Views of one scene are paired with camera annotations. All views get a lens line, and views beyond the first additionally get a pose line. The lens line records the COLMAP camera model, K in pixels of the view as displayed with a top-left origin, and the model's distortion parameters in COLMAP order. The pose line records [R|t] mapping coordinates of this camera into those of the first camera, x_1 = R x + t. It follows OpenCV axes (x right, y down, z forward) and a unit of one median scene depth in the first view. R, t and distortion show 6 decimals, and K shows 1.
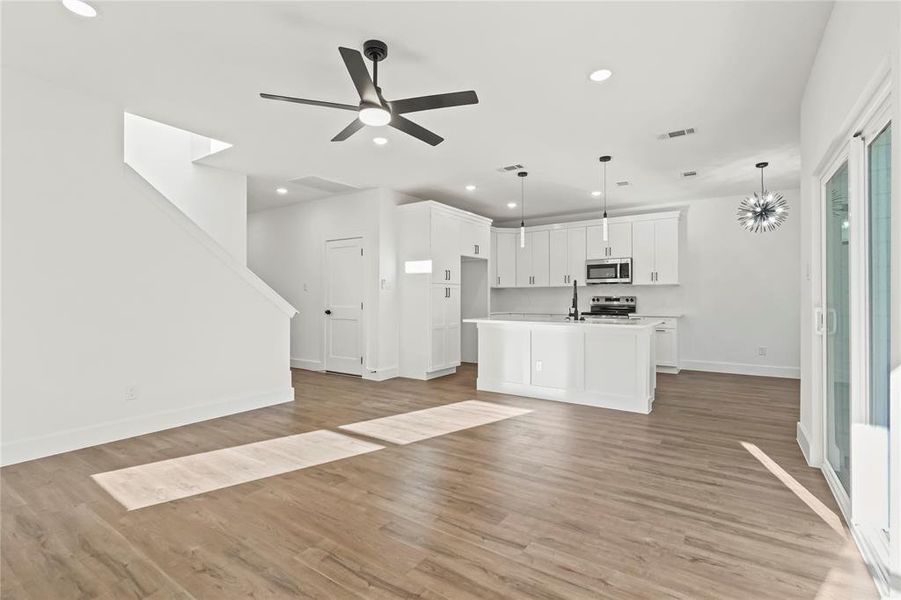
lens RADIAL K [[417.8, 0, 451.3], [0, 417.8, 293.9], [0, 0, 1]] dist [0.000416, 0.000087]
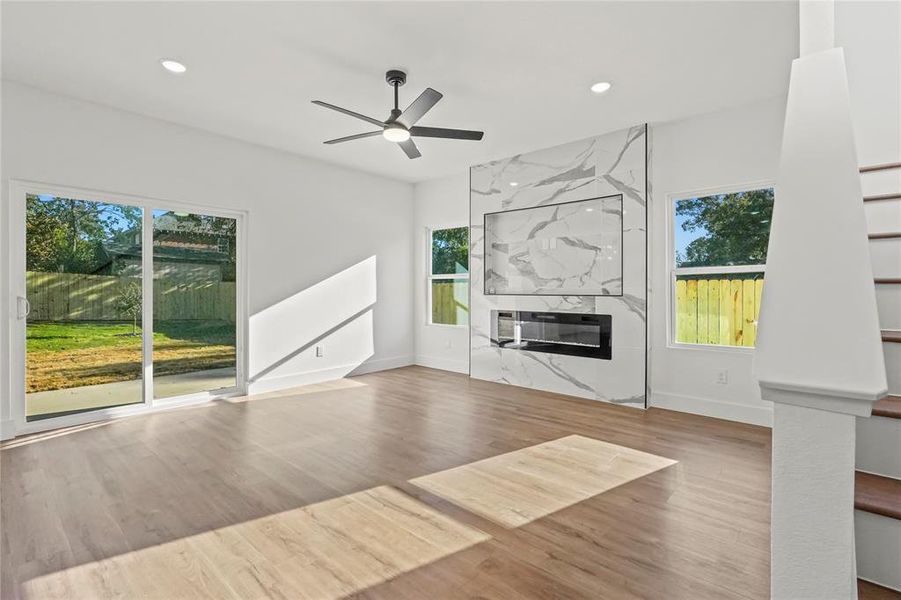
lens RADIAL K [[422.3, 0, 451.3], [0, 422.3, 288.5], [0, 0, 1]] dist [-0.002371, 0.000487]
pose [[-0.991723, 0.000539, 0.128396, -0.202465], [-0.001028, 0.999926, -0.012139, 0.010185], [-0.128393, -0.012171, -0.991649, 0.891565]]
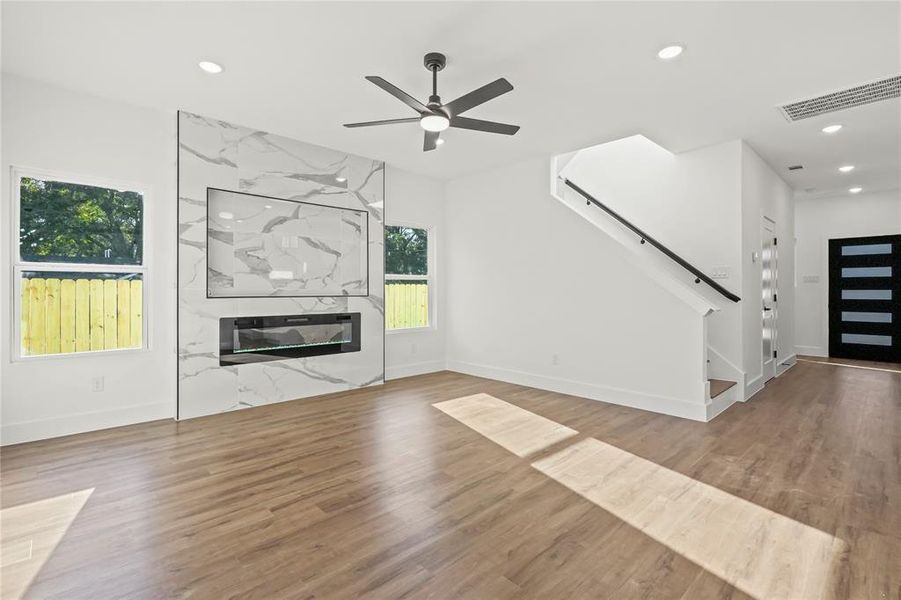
lens RADIAL K [[422.3, 0, 451.3], [0, 422.3, 288.5], [0, 0, 1]] dist [-0.002371, 0.000487]
pose [[-0.207636, -0.003238, -0.978201, 0.362954], [0.009186, 0.999944, -0.005260, 0.004964], [0.978163, -0.010078, -0.207595, 0.523088]]
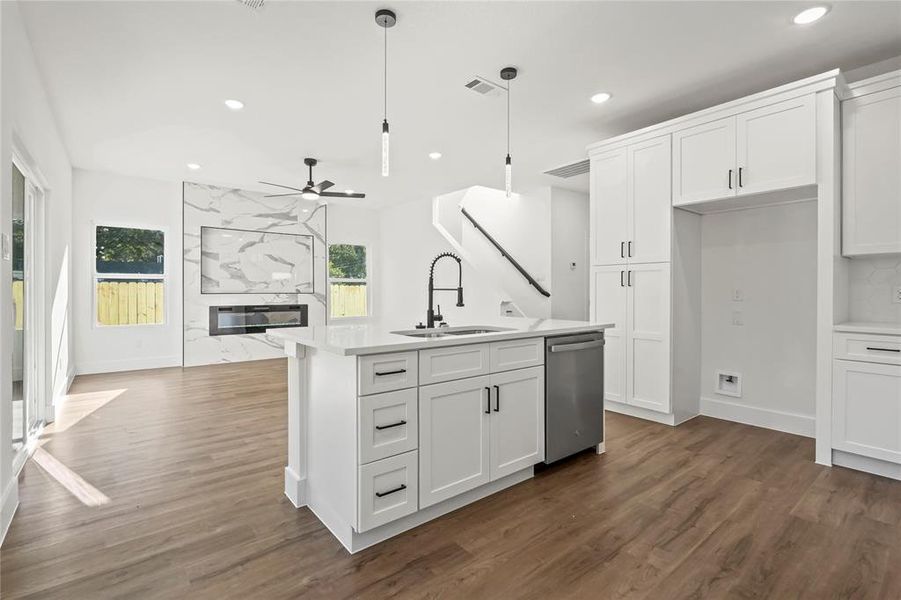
lens RADIAL K [[418.8, 0, 451.2], [0, 418.8, 288.4], [0, 0, 1]] dist [-0.000526, 0.000130]
pose [[-0.285686, -0.003481, -0.958317, 0.622222], [0.010261, 0.999925, -0.006691, 0.012180], [0.958268, -0.011744, -0.285629, 0.903092]]
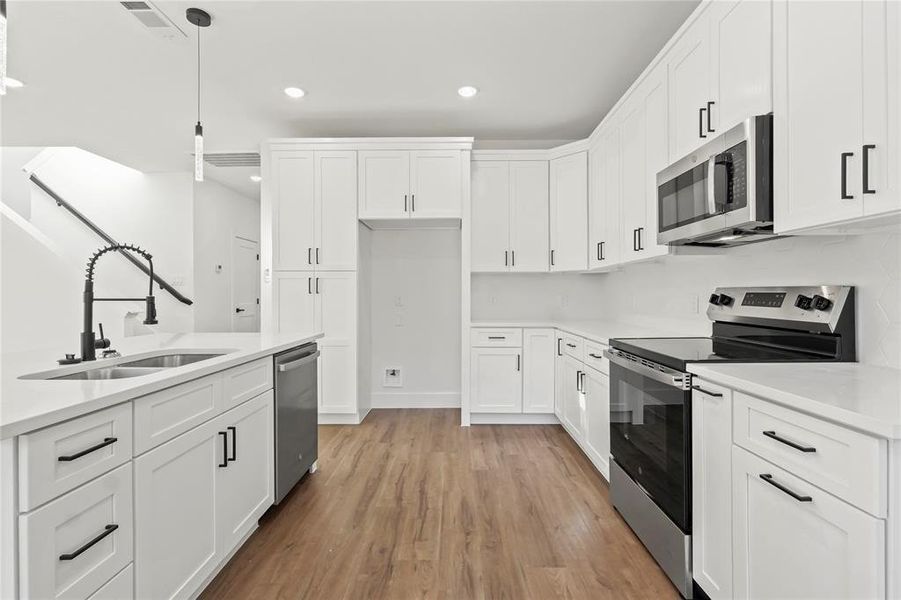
lens RADIAL K [[417.8, 0, 451.3], [0, 417.8, 293.9], [0, 0, 1]] dist [0.000416, 0.000087]
pose [[0.558464, -0.002193, -0.829526, 0.572924], [0.010602, 0.999934, 0.004494, 0.007692], [0.829461, -0.011304, 0.558450, 0.807029]]
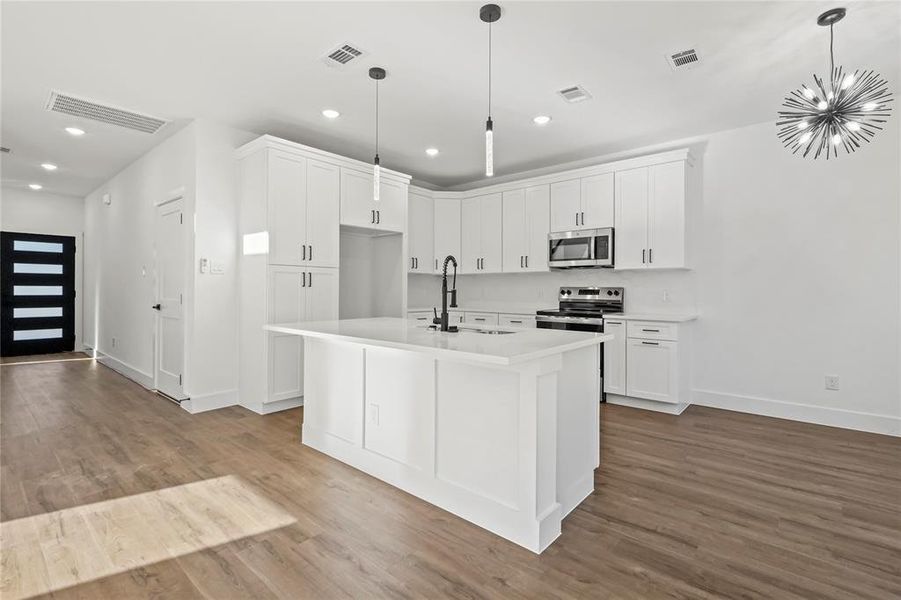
lens RADIAL K [[418.8, 0, 451.2], [0, 418.8, 288.4], [0, 0, 1]] dist [-0.000526, 0.000130]
pose [[0.993984, 0.006284, -0.109346, 0.279251], [-0.005201, 0.999935, 0.010187, 0.002548], [0.109403, -0.009557, 0.993952, 0.361750]]
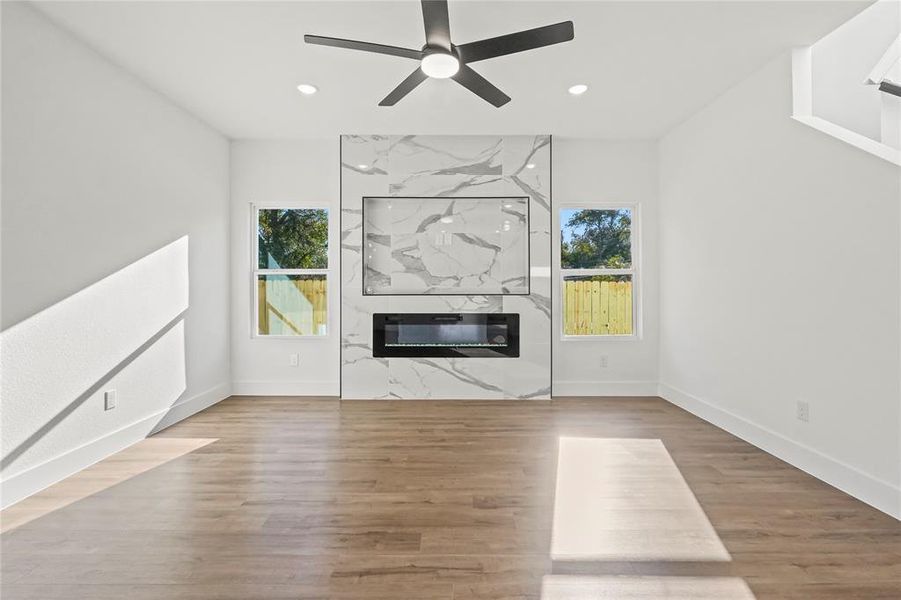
lens RADIAL K [[421.2, 0, 451.7], [0, 421.2, 286.7], [0, 0, 1]] dist [-0.001194, 0.000016]
pose [[-0.824587, -0.000456, -0.565735, 0.108757], [0.007421, 0.999905, -0.011623, 0.007569], [0.565687, -0.013783, -0.824505, 0.697874]]
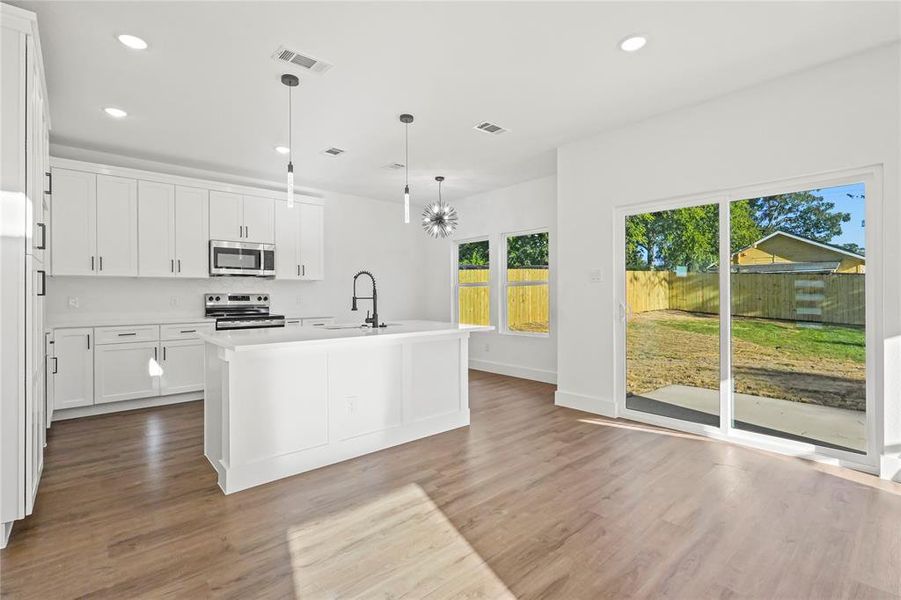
lens RADIAL K [[417.8, 0, 451.3], [0, 417.8, 293.9], [0, 0, 1]] dist [0.000416, 0.000087]
pose [[0.237810, 0.001321, 0.971311, -0.274422], [-0.008266, 0.999966, 0.000664, 0.003100], [-0.971277, -0.008187, 0.237813, 0.539584]]
